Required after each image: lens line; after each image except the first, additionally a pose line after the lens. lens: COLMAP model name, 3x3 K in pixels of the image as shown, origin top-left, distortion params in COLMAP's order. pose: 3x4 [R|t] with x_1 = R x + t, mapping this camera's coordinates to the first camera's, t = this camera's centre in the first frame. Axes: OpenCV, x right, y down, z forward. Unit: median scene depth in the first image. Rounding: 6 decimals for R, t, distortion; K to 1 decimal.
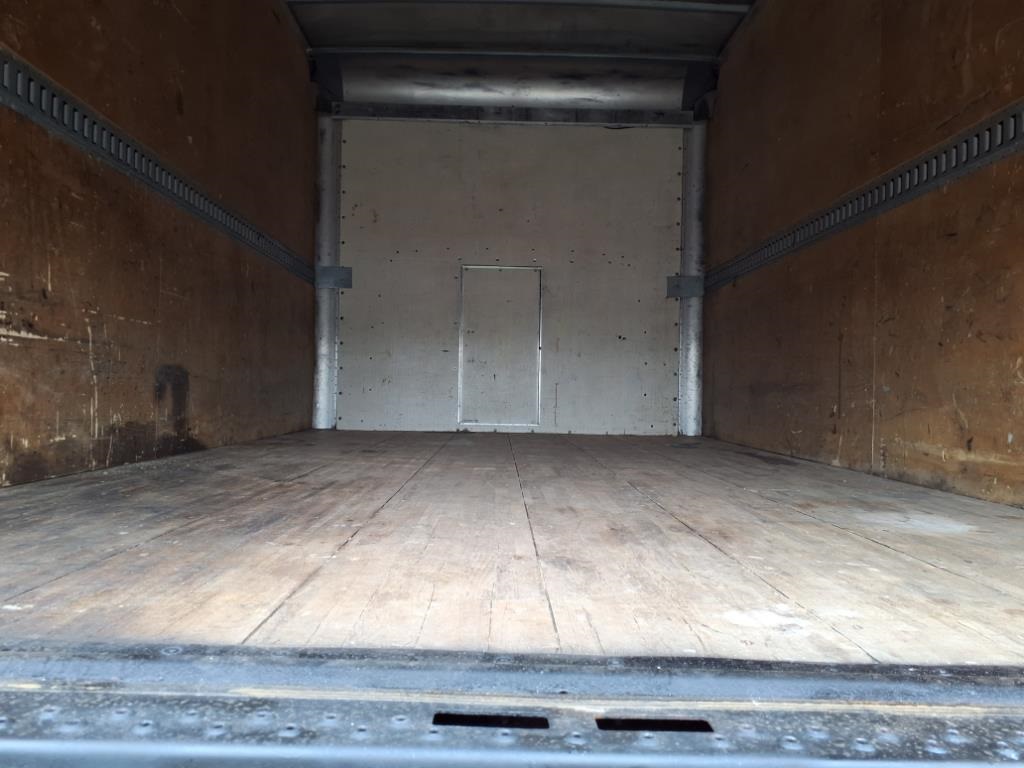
lens RADIAL K [[823.1, 0, 515.7], [0, 823.1, 387.4], [0, 0, 1]] dist [0.143333, -0.257292]
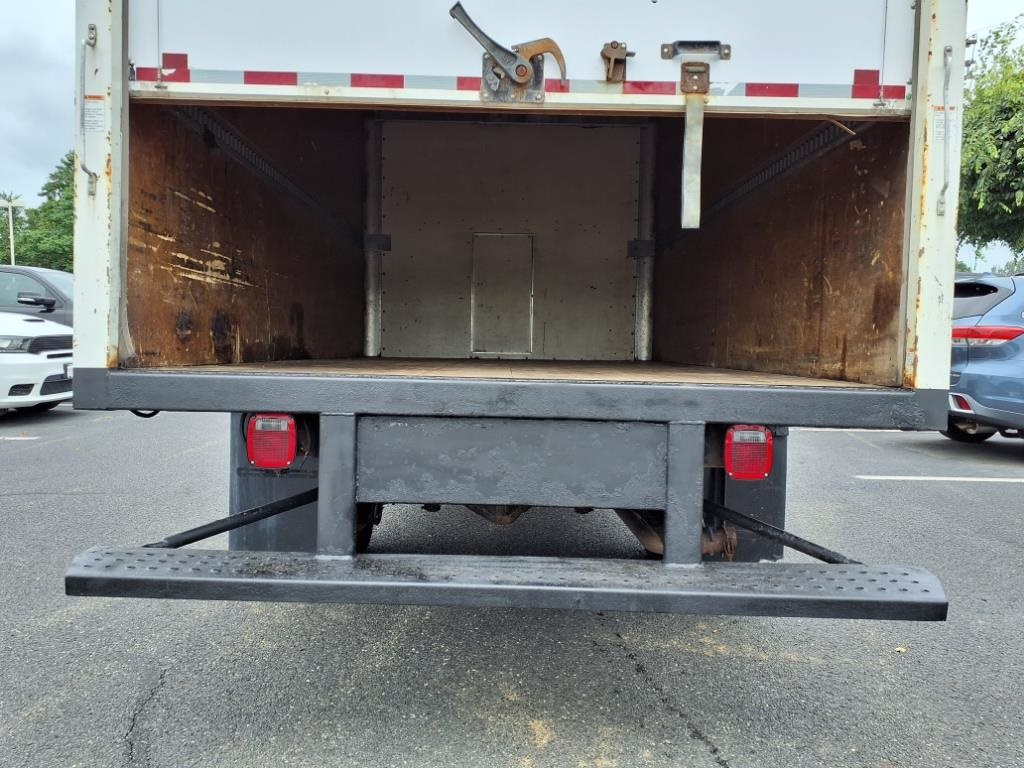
lens RADIAL K [[823.1, 0, 515.7], [0, 823.1, 387.4], [0, 0, 1]] dist [0.143333, -0.257292]
pose [[0.999951, -0.003380, -0.009342, 0.014936], [0.003883, 0.998513, 0.054384, 0.028112], [0.009144, -0.054418, 0.998476, -0.344645]]
